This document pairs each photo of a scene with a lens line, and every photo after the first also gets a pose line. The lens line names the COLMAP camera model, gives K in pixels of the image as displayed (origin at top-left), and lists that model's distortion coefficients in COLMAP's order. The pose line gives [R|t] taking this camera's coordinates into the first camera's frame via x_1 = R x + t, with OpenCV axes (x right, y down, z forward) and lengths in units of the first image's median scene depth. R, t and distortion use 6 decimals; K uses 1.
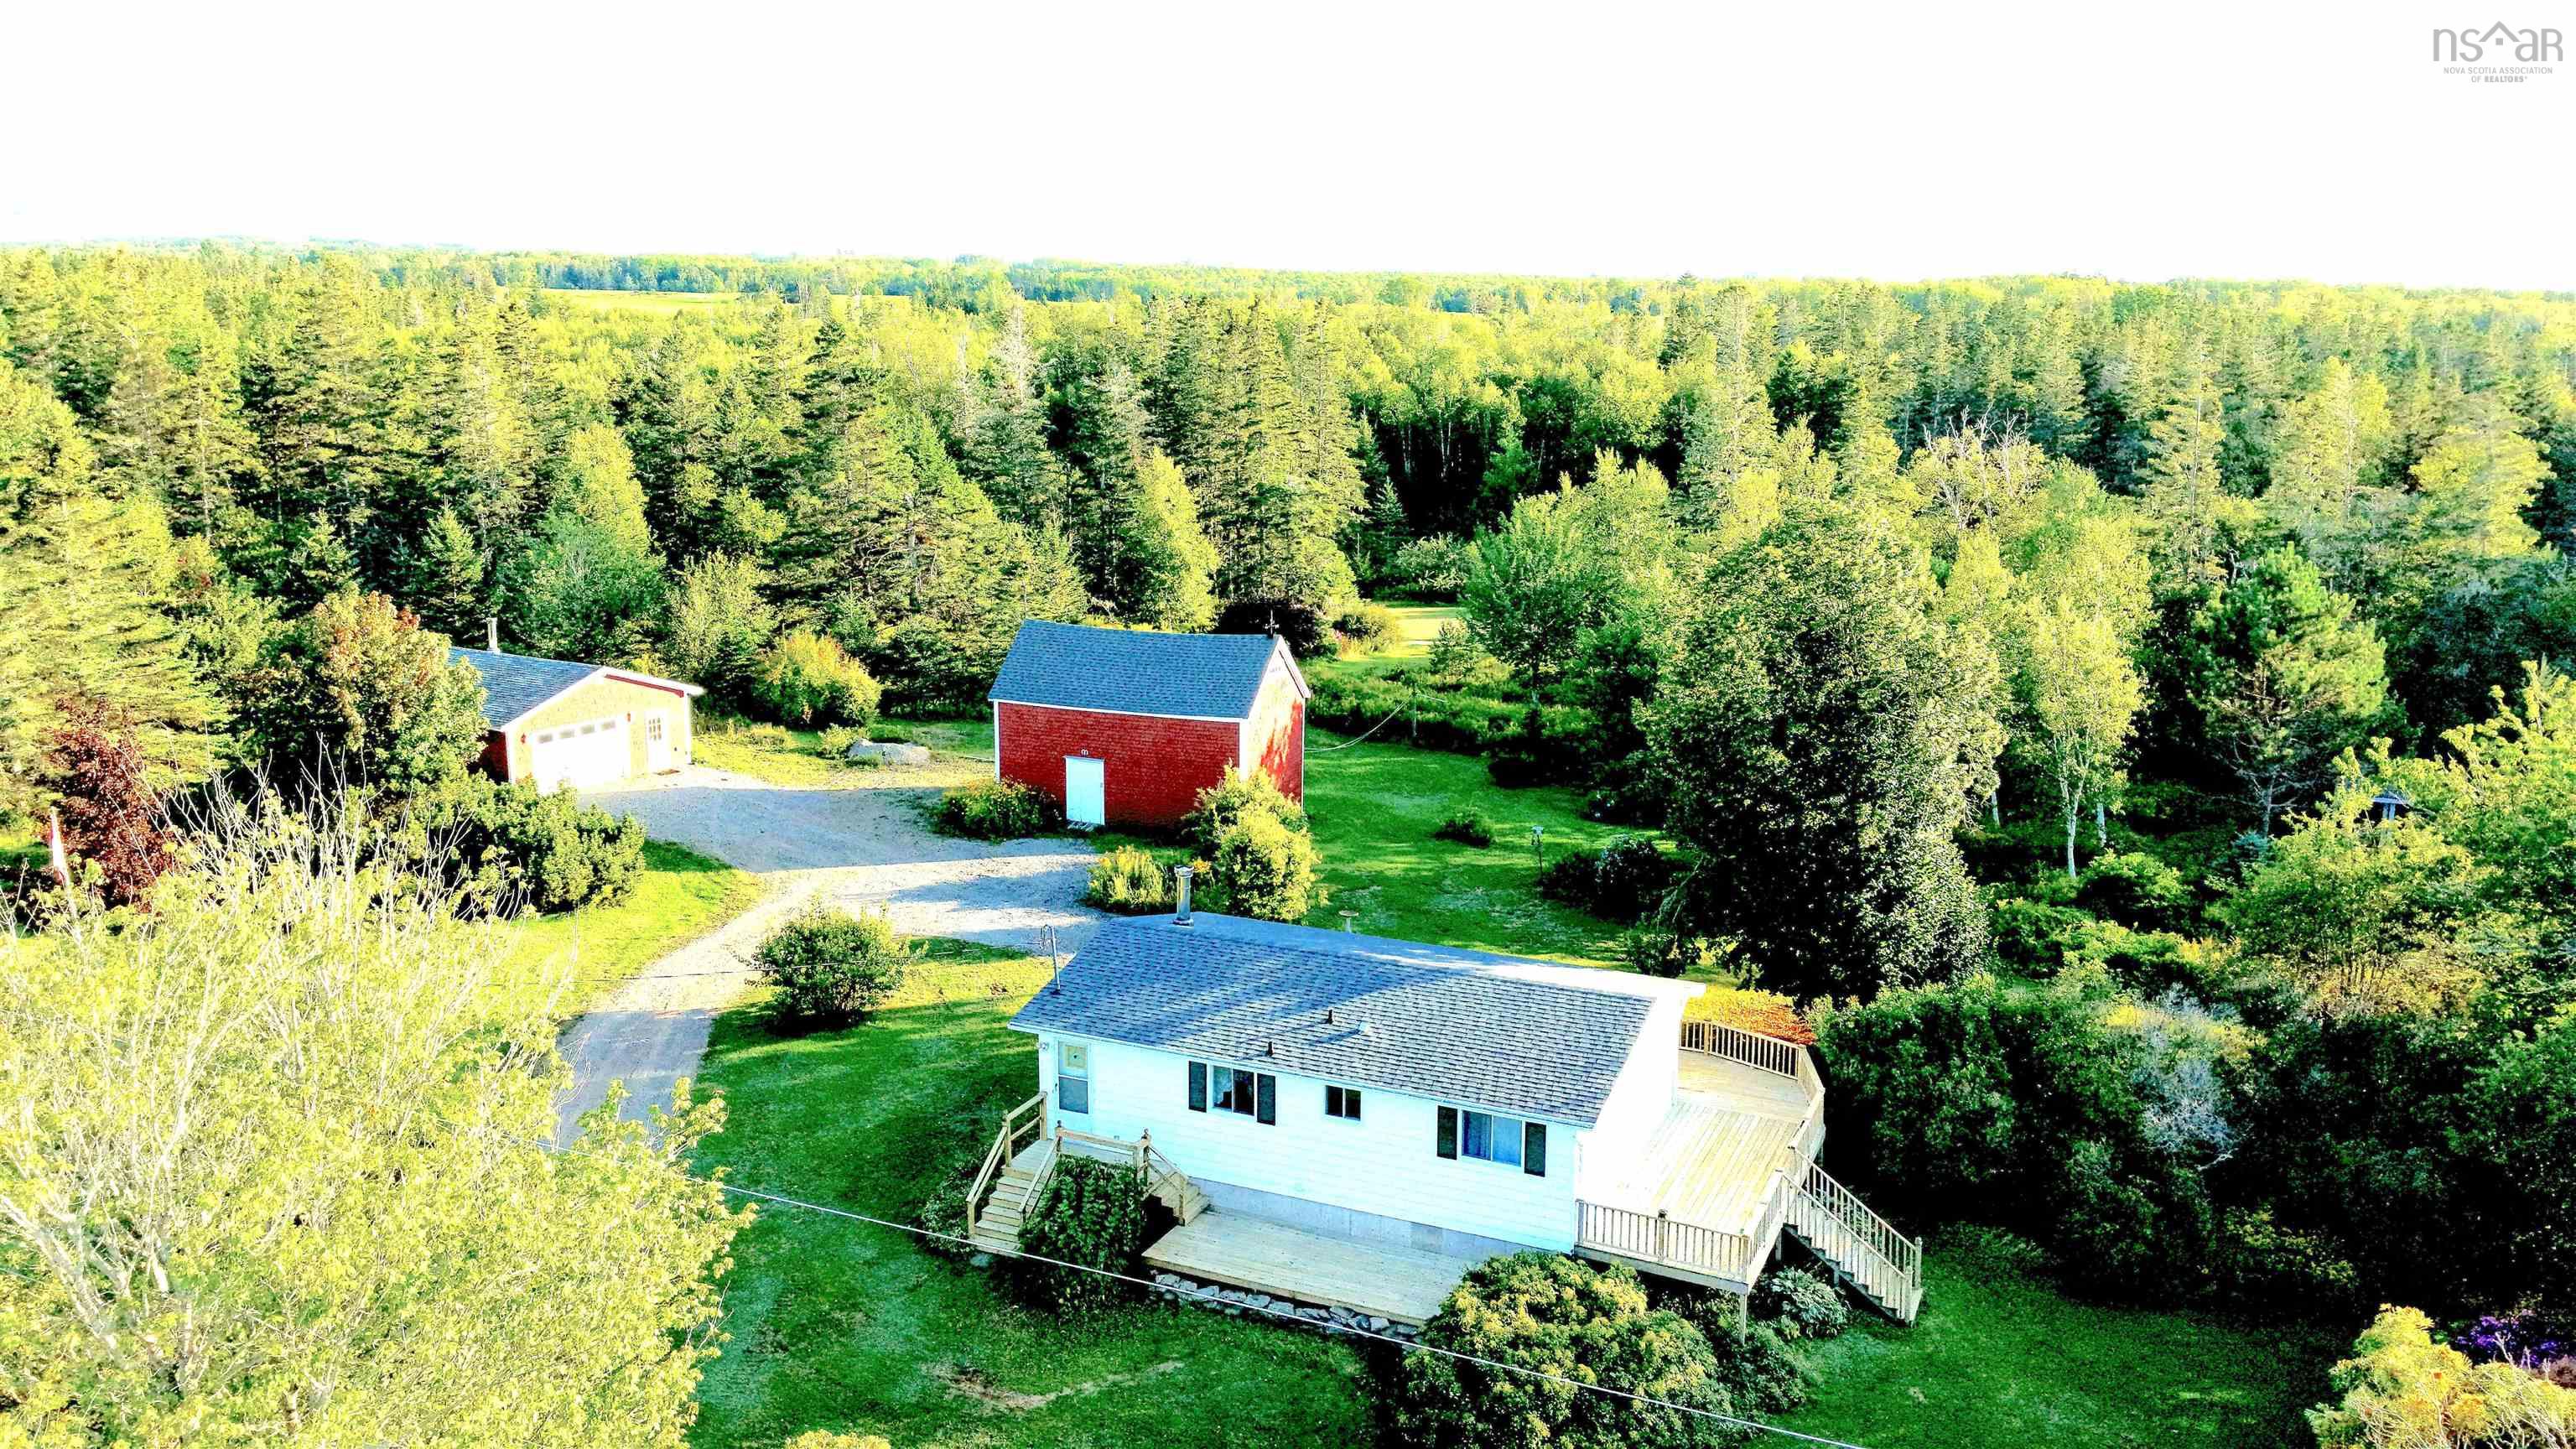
lens RADIAL K [[1967.3, 0, 1288.0], [0, 1967.3, 724.5], [0, 0, 1]] dist [0.113568, -0.208932]
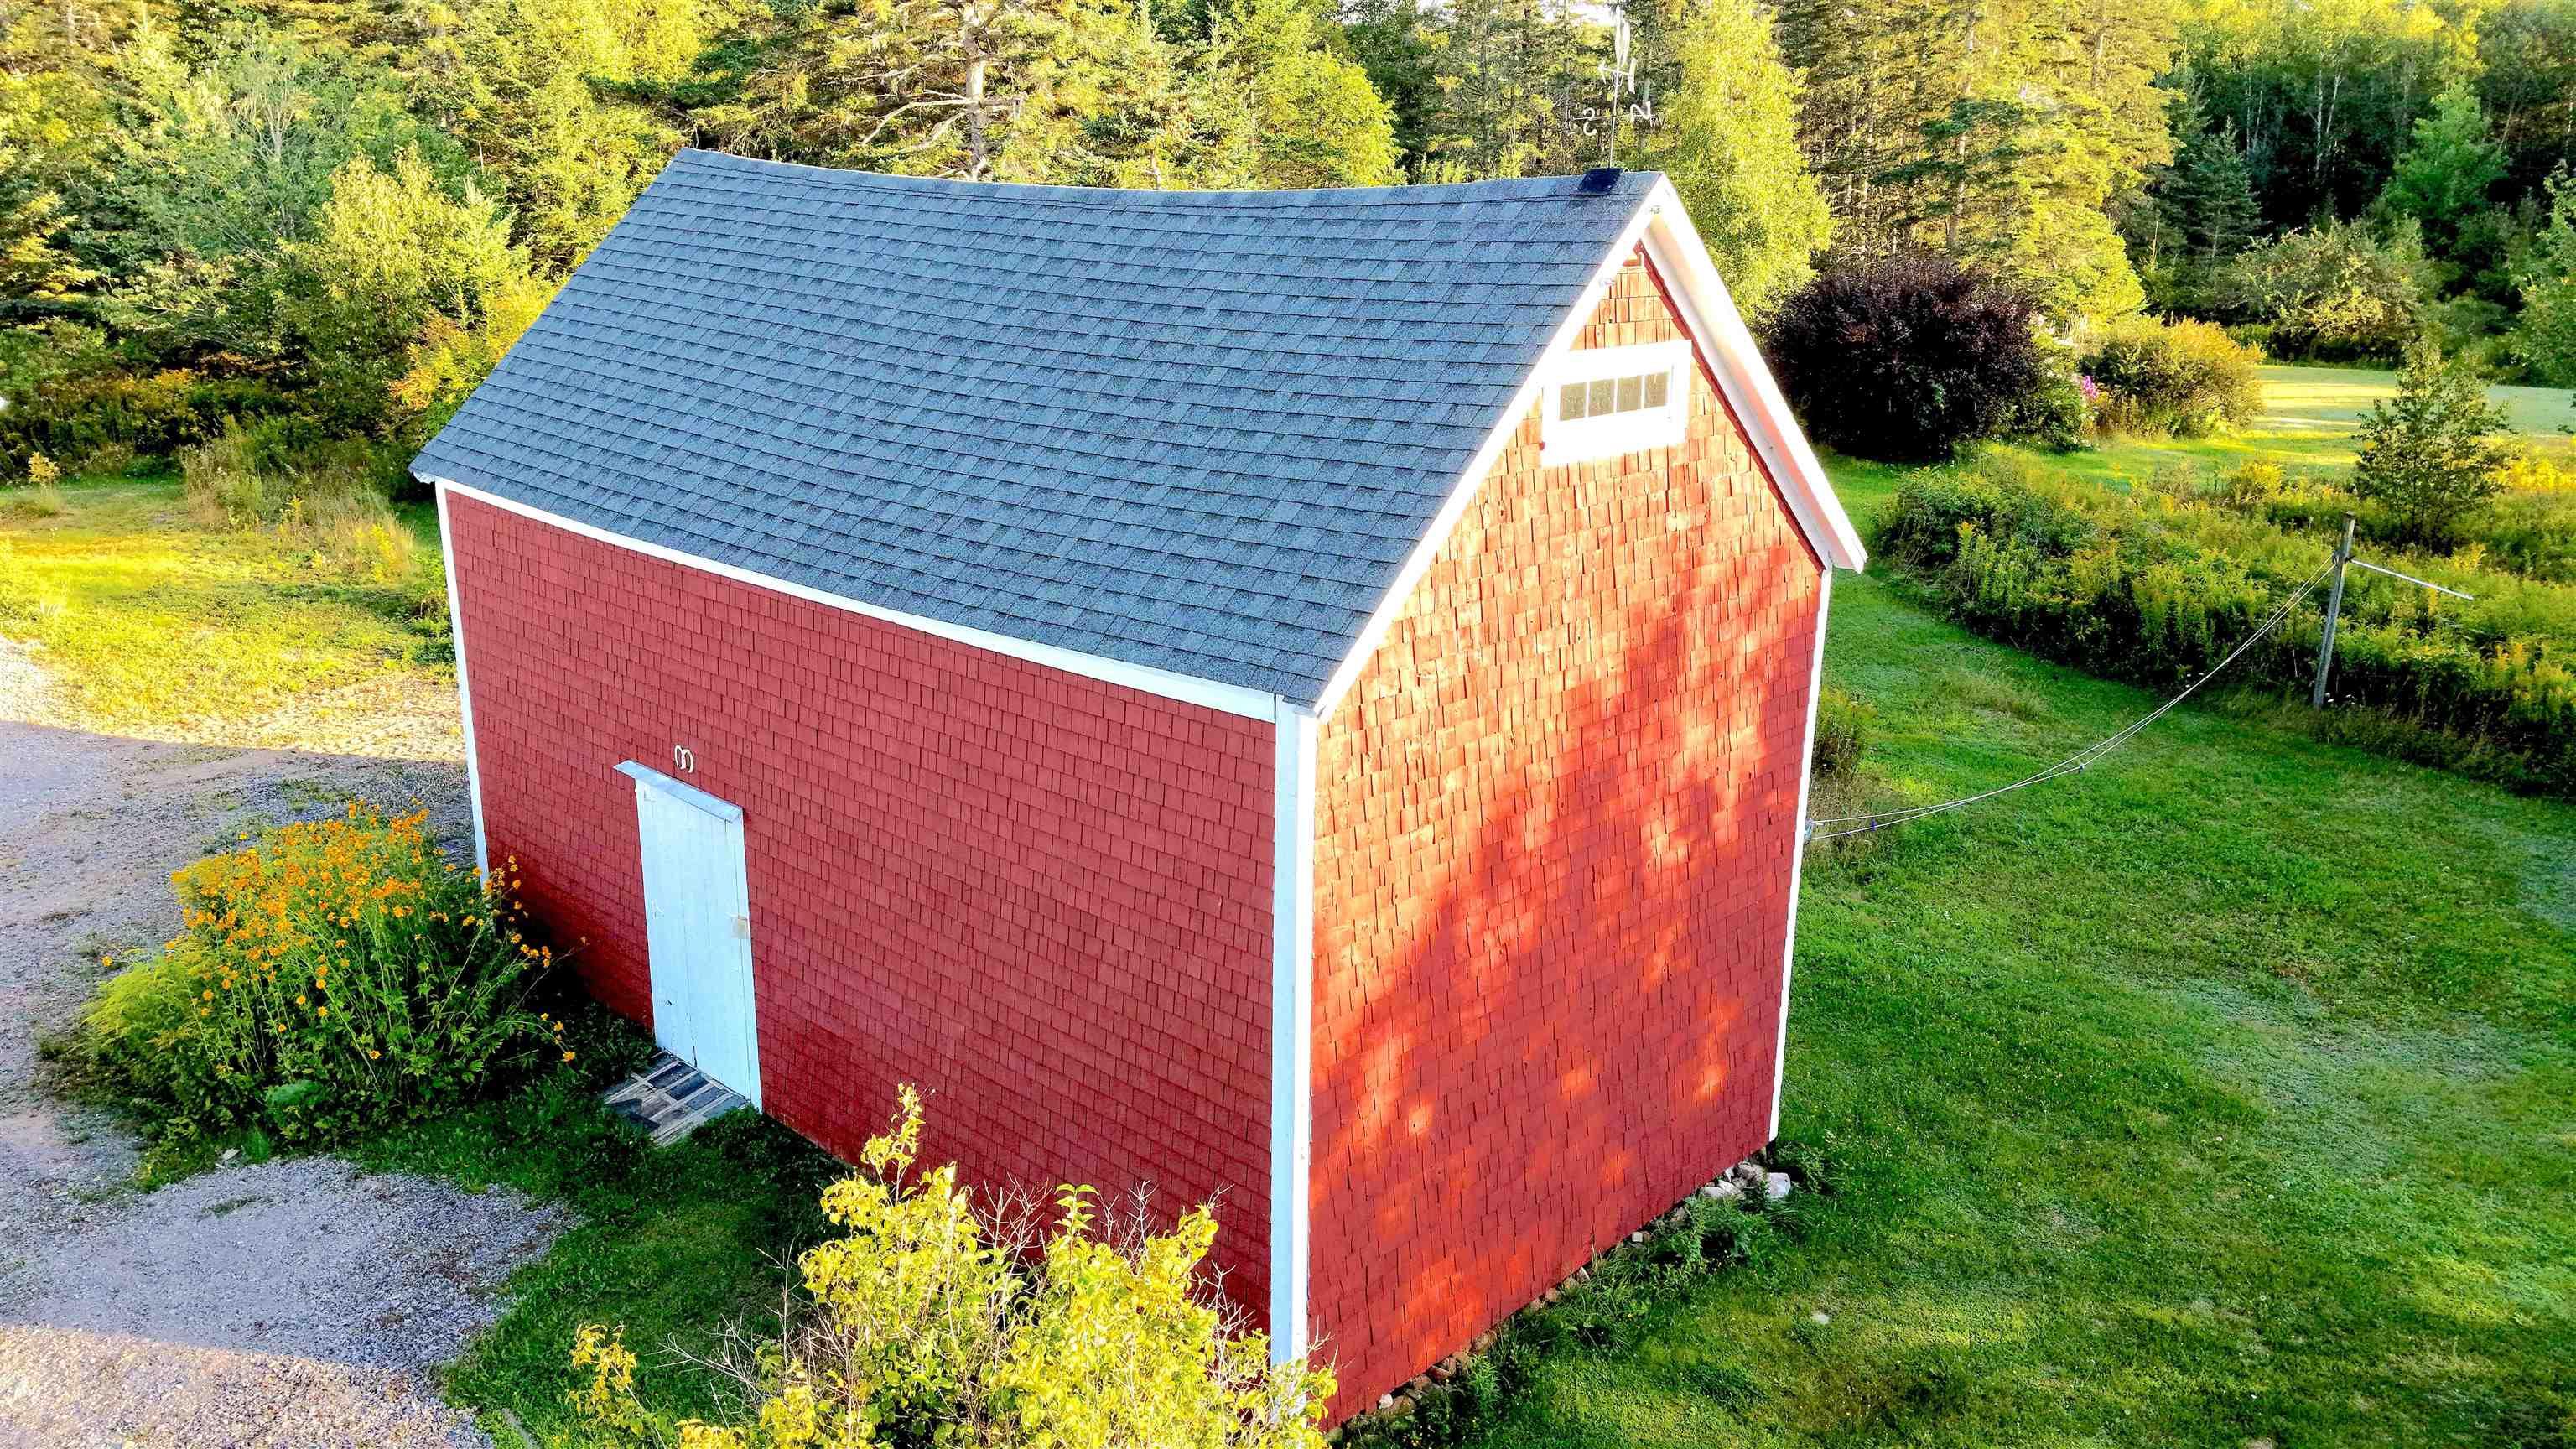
lens RADIAL K [[1967.3, 0, 1288.0], [0, 1967.3, 724.5], [0, 0, 1]] dist [0.113568, -0.208932]
pose [[0.935995, 0.108049, -0.335022, 0.014075], [-0.073143, 0.990652, 0.115149, -0.010719], [0.344332, -0.083275, 0.935148, 0.486244]]
